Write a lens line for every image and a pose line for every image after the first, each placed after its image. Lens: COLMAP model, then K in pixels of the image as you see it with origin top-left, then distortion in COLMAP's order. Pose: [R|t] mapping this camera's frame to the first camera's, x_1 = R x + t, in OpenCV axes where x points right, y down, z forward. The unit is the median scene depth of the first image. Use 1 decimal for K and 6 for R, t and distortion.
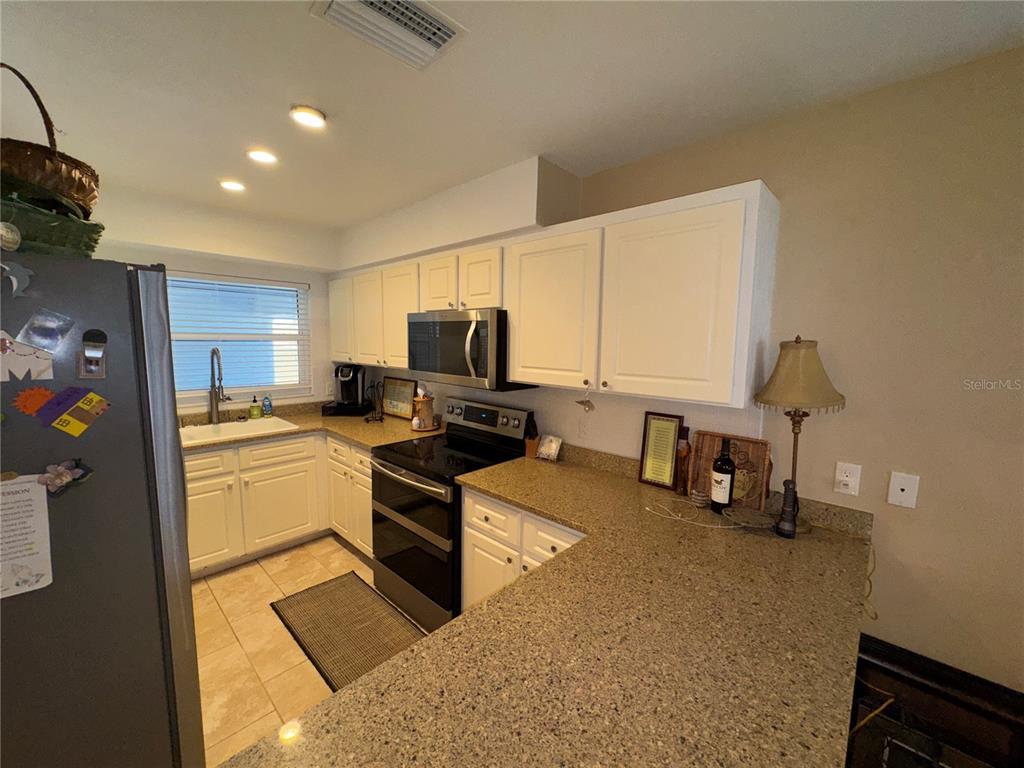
lens RADIAL K [[407.3, 0, 510.2], [0, 407.3, 384.7], [0, 0, 1]] dist [-0.004386, -0.000300]
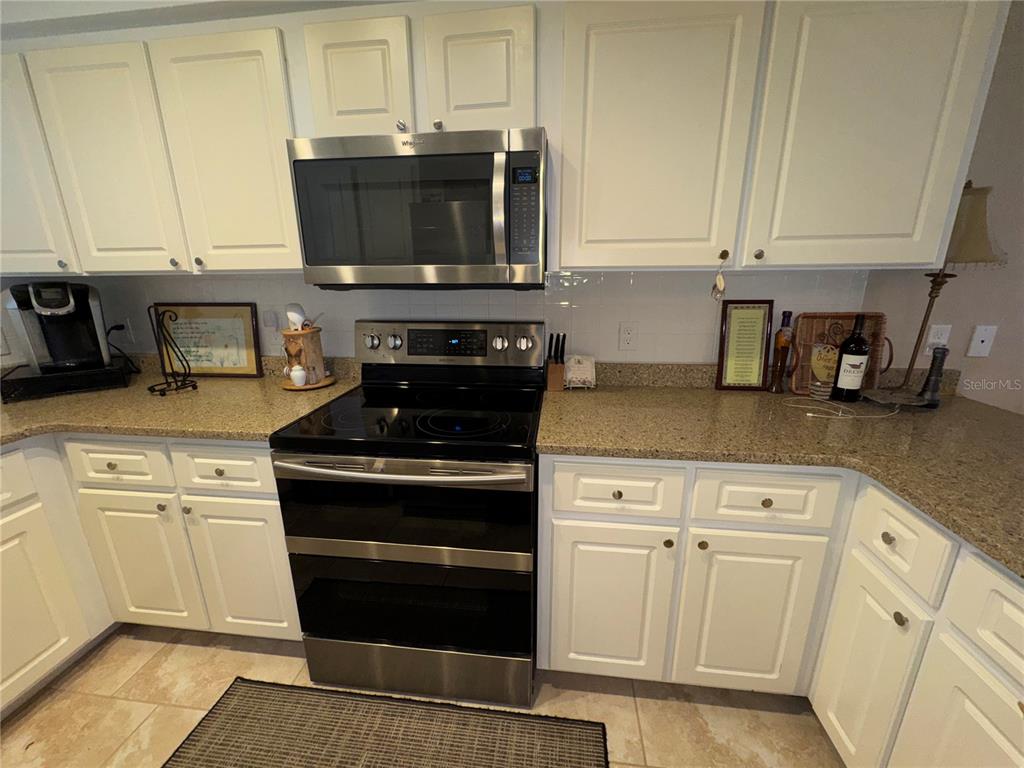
lens RADIAL K [[407.3, 0, 510.2], [0, 407.3, 384.7], [0, 0, 1]] dist [-0.004386, -0.000300]
pose [[0.804968, -0.177804, 0.566049, -0.334813], [0.087002, 0.979101, 0.183826, 0.031993], [-0.586904, -0.098727, 0.803615, 0.425070]]
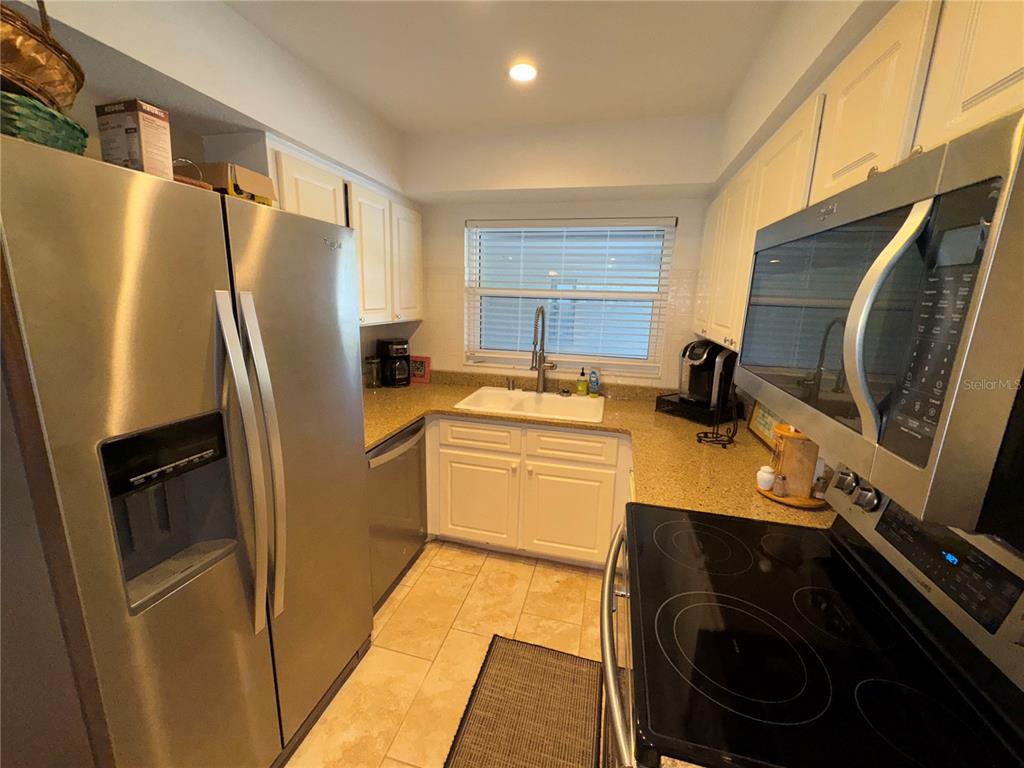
lens RADIAL K [[407.3, 0, 510.2], [0, 407.3, 384.7], [0, 0, 1]] dist [-0.004386, -0.000300]
pose [[0.480014, 0.186142, -0.857285, 0.007995], [-0.118412, 0.982034, 0.146927, -0.048235], [0.869232, 0.030986, 0.493432, 0.546530]]
